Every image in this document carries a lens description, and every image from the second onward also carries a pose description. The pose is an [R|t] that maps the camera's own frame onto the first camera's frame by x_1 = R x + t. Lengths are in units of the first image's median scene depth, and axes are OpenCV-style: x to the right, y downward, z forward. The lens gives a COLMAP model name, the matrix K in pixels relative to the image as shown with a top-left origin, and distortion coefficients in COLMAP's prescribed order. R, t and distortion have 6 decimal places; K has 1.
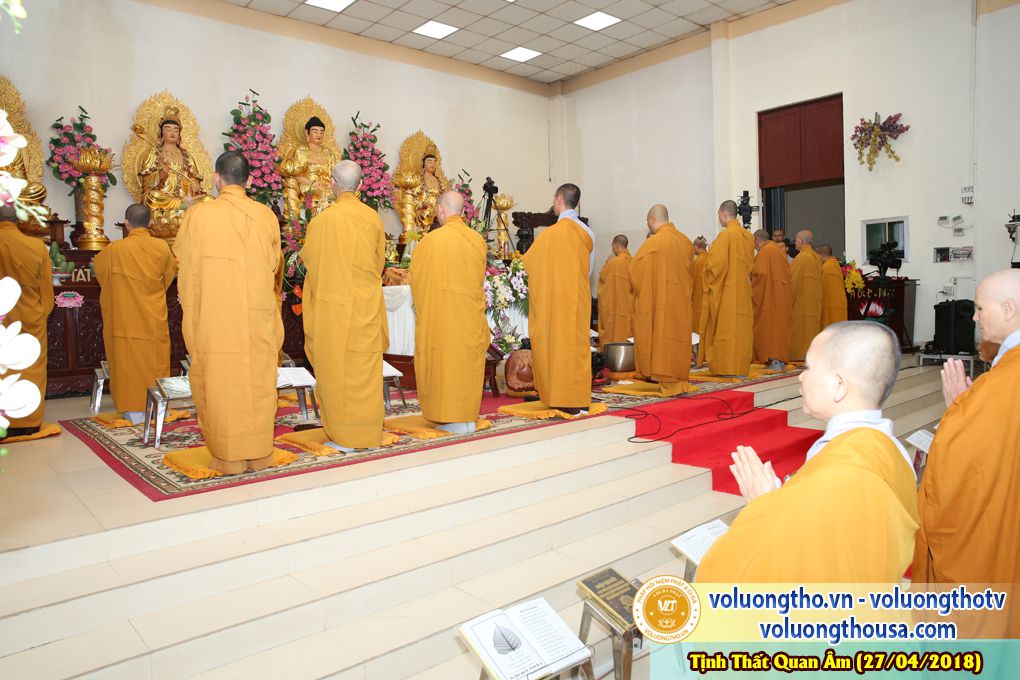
lens RADIAL K [[699.8, 0, 511.0], [0, 699.8, 334.3], [0, 0, 1]] dist [-0.099359, 0.073232]
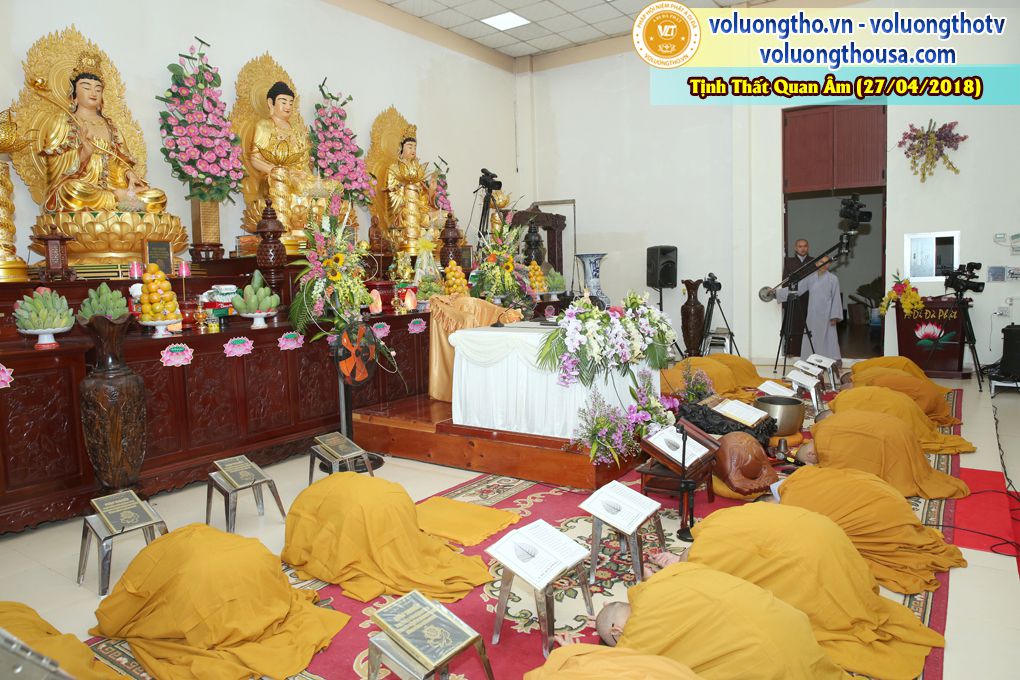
lens RADIAL K [[699.8, 0, 515.0], [0, 699.8, 335.0], [0, 0, 1]] dist [-0.099359, 0.073232]
pose [[0.967590, -0.023382, 0.251442, -0.240707], [0.014768, 0.999239, 0.036093, -0.068076], [-0.252095, -0.031210, 0.967199, 0.221127]]
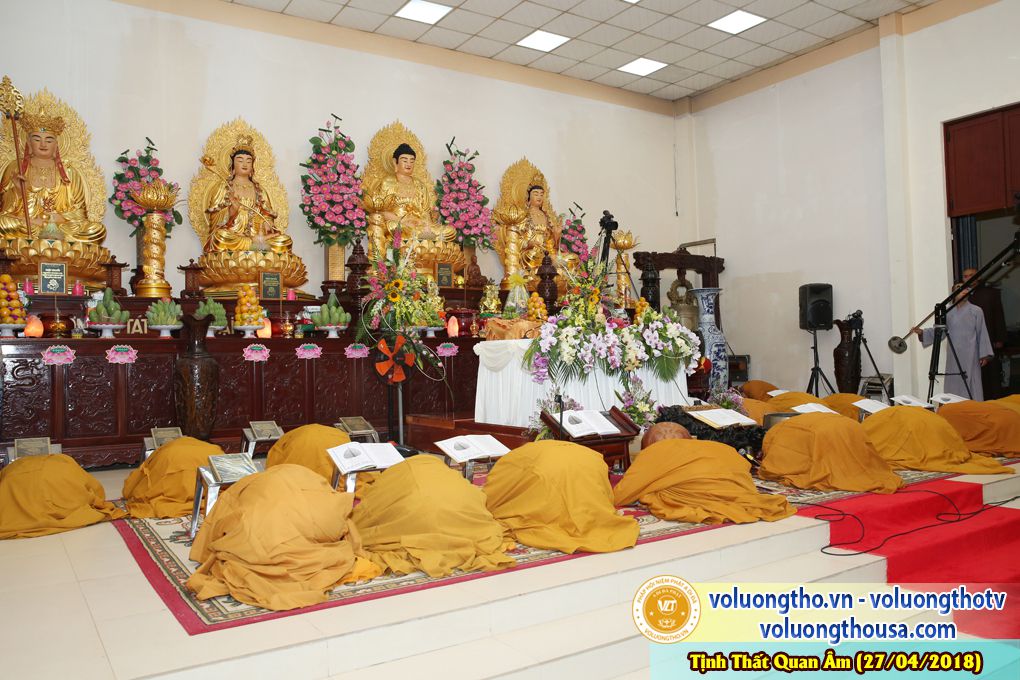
lens RADIAL K [[794.7, 0, 506.5], [0, 794.7, 332.7], [0, 0, 1]] dist [-0.079064, 0.045015]
pose [[0.990480, -0.000578, -0.137652, -0.022801], [-0.010189, 0.996941, -0.077496, -0.004670], [0.137276, 0.078161, 0.987444, 0.061484]]
